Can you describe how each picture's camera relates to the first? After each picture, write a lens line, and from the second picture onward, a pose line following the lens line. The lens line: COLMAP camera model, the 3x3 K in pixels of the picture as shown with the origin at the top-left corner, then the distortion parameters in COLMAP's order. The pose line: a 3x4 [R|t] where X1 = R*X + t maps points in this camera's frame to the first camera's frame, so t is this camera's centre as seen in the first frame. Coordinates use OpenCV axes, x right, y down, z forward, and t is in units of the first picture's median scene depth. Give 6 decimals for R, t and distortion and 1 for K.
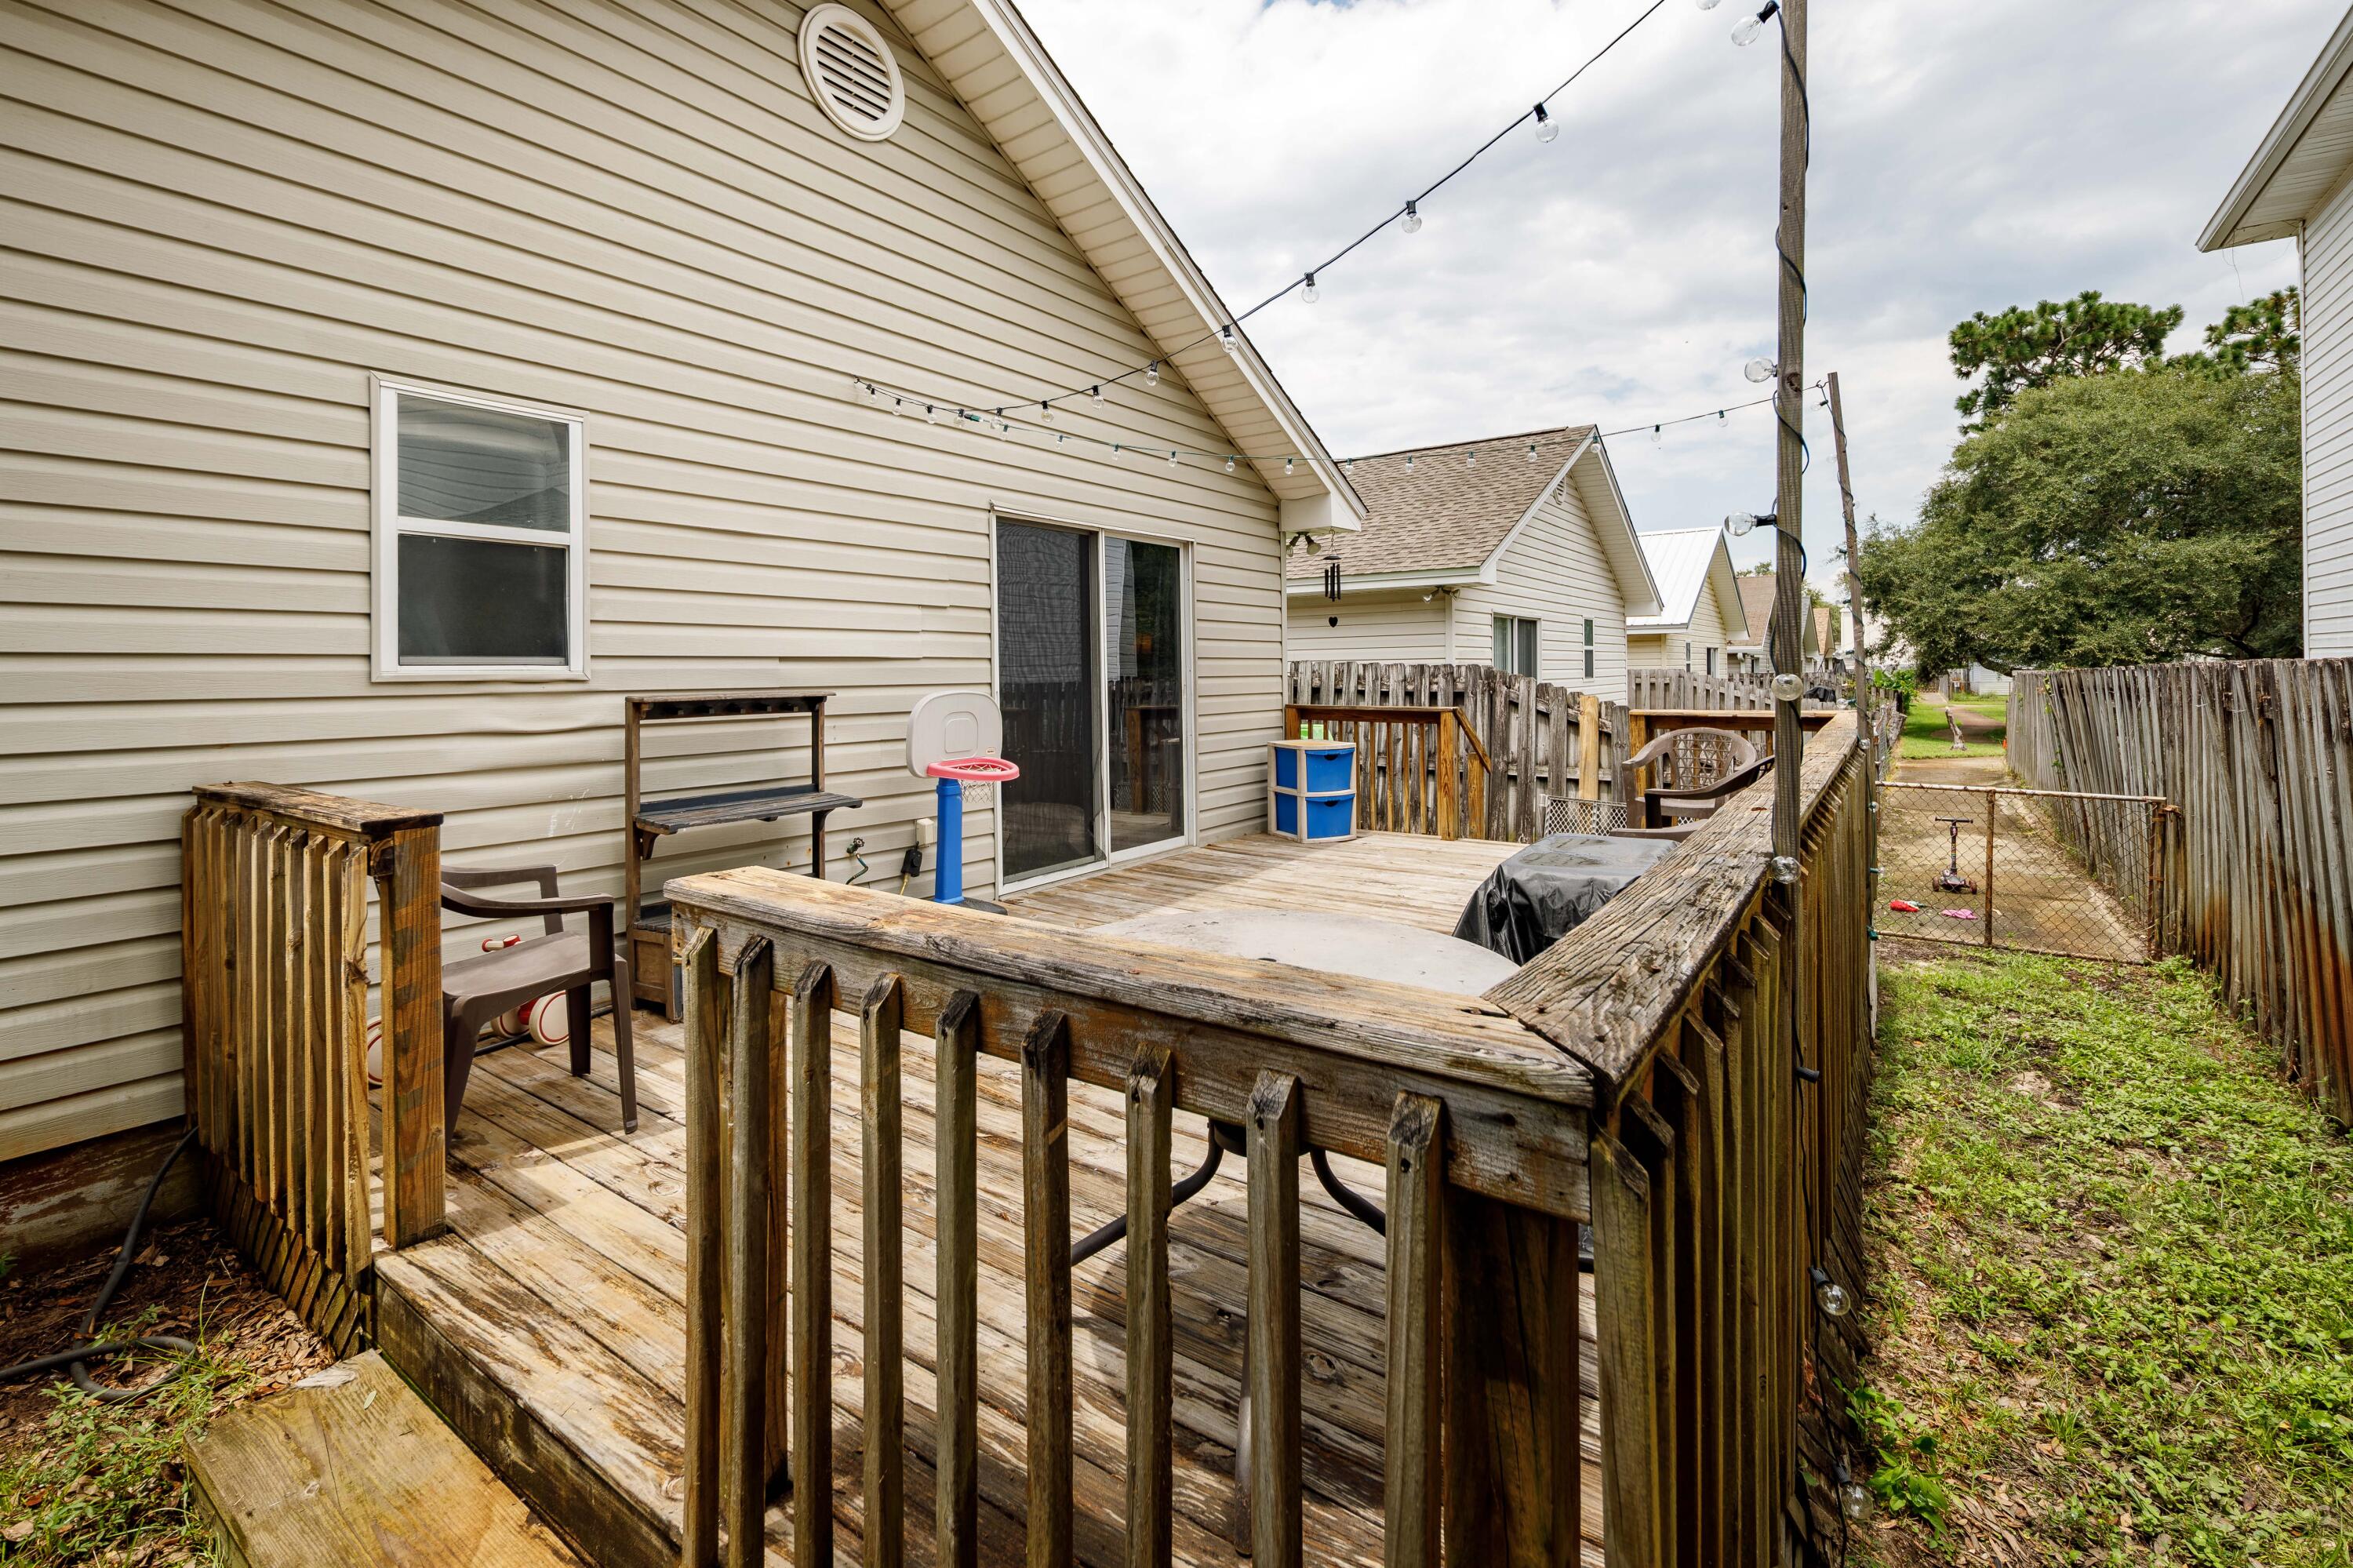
lens RADIAL K [[1035.4, 0, 1167.2], [0, 1035.4, 677.4], [0, 0, 1]] dist [0.000407, -0.000693]
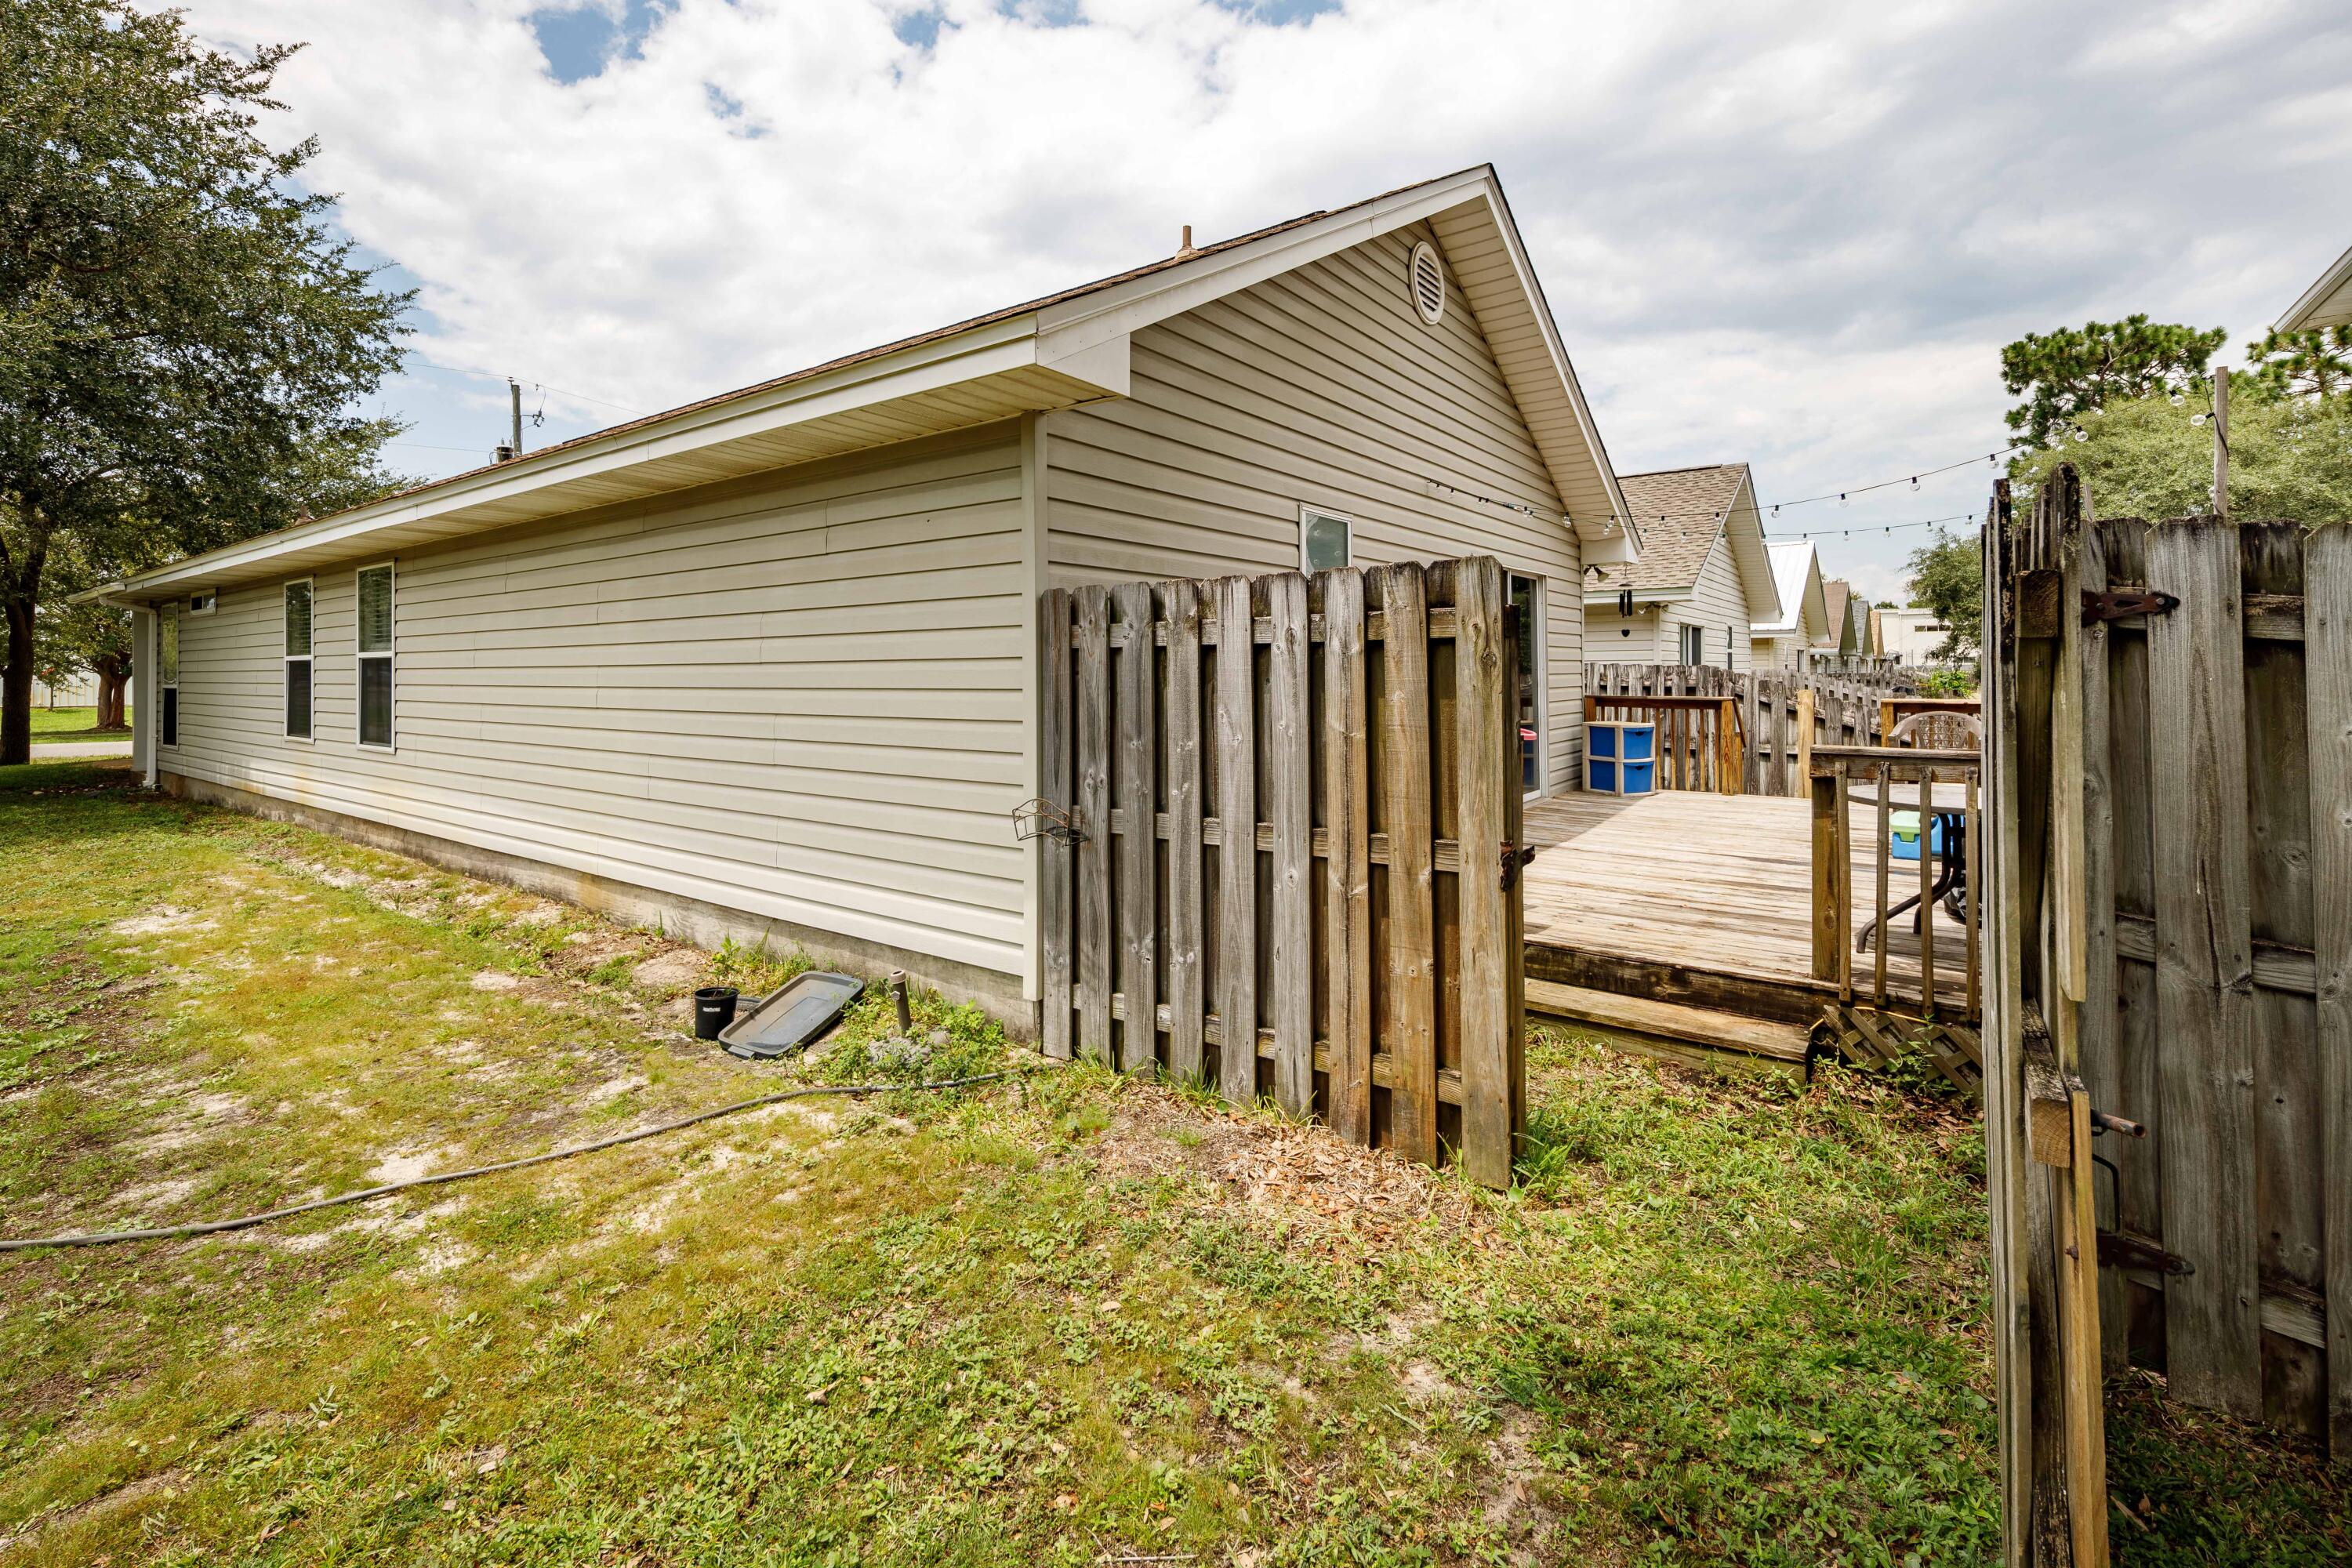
lens RADIAL K [[1026.7, 0, 1175.5], [0, 1026.7, 662.3], [0, 0, 1]] dist [0.000214, -0.000292]
pose [[0.999870, 0.003245, -0.015813, -0.083612], [-0.003453, 0.999908, -0.013143, 0.000678], [0.015769, 0.013196, 0.999789, -0.068859]]
